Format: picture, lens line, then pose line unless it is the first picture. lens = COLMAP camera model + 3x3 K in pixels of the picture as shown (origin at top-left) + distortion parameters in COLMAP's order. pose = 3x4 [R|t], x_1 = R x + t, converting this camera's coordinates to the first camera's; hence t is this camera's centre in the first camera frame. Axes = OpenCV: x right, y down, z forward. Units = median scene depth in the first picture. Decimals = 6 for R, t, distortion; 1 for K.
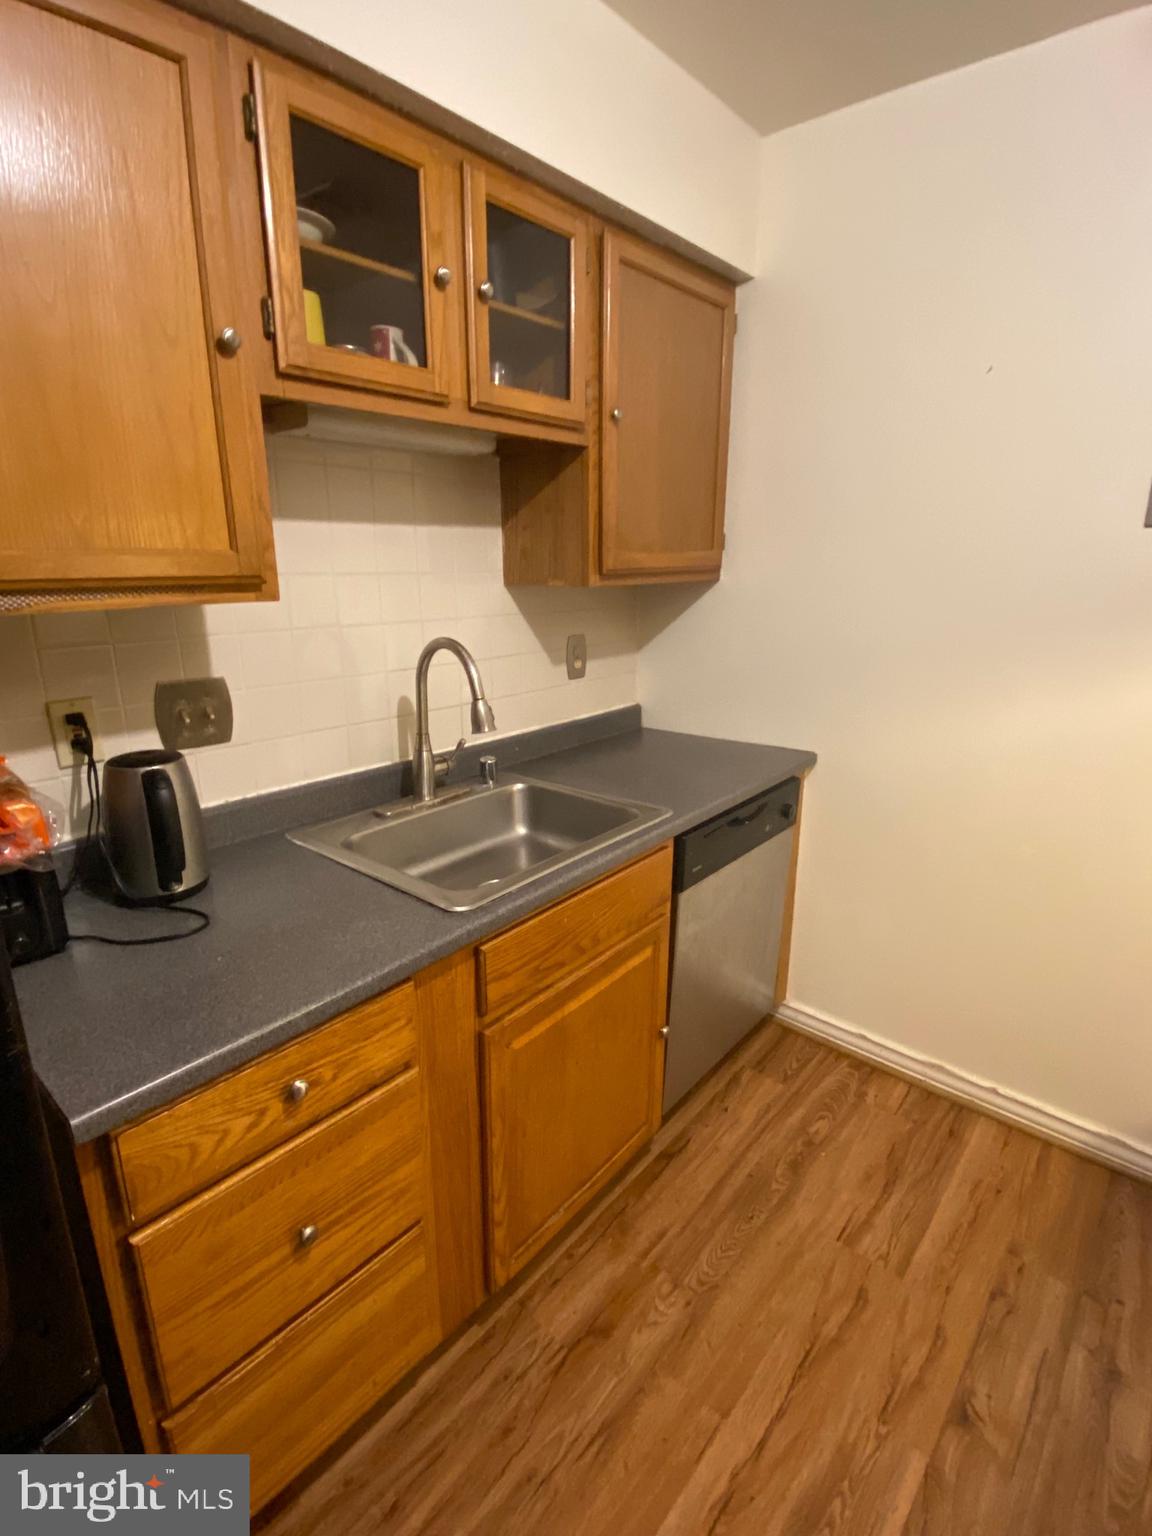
lens RADIAL K [[736.3, 0, 572.6], [0, 736.3, 771.7], [0, 0, 1]] dist [0.036338, -0.030855]
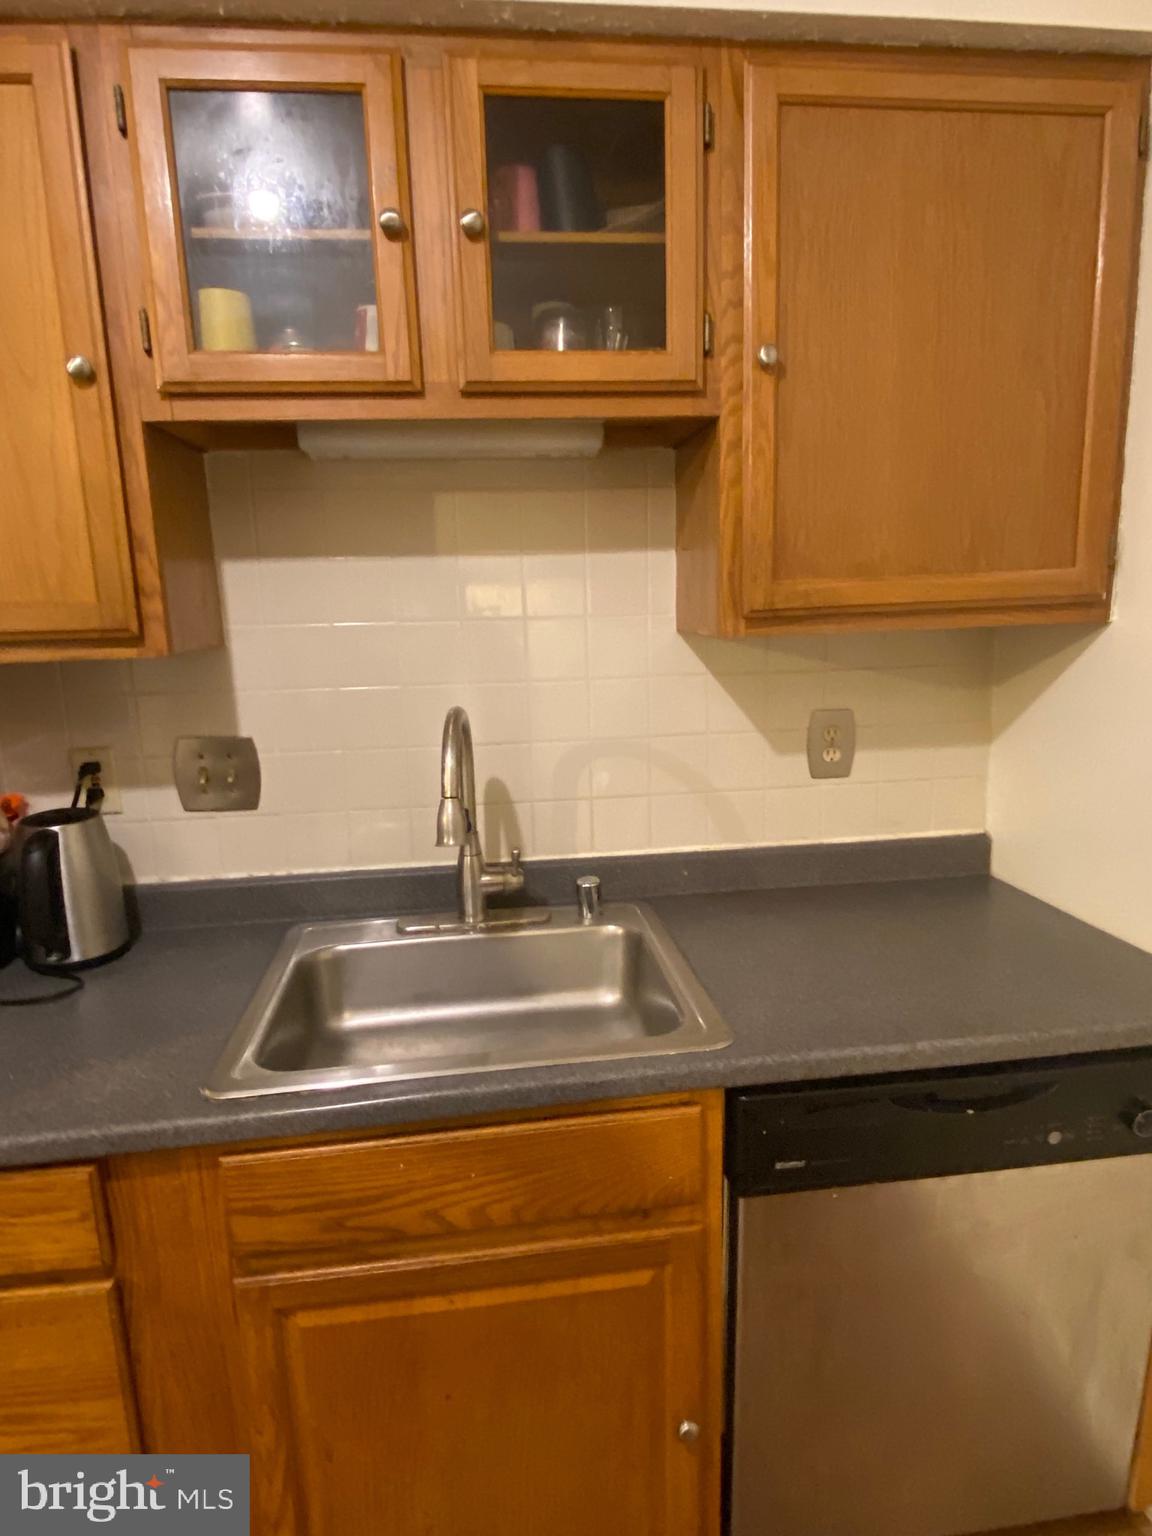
lens RADIAL K [[860.4, 0, 576.3], [0, 860.4, 778.0], [0, 0, 1]] dist [0.006385, 0.001022]
pose [[0.733214, 0.113298, -0.670493, 0.447169], [-0.160758, 0.986953, -0.009023, -0.113209], [0.660722, 0.114403, 0.741861, 0.418104]]
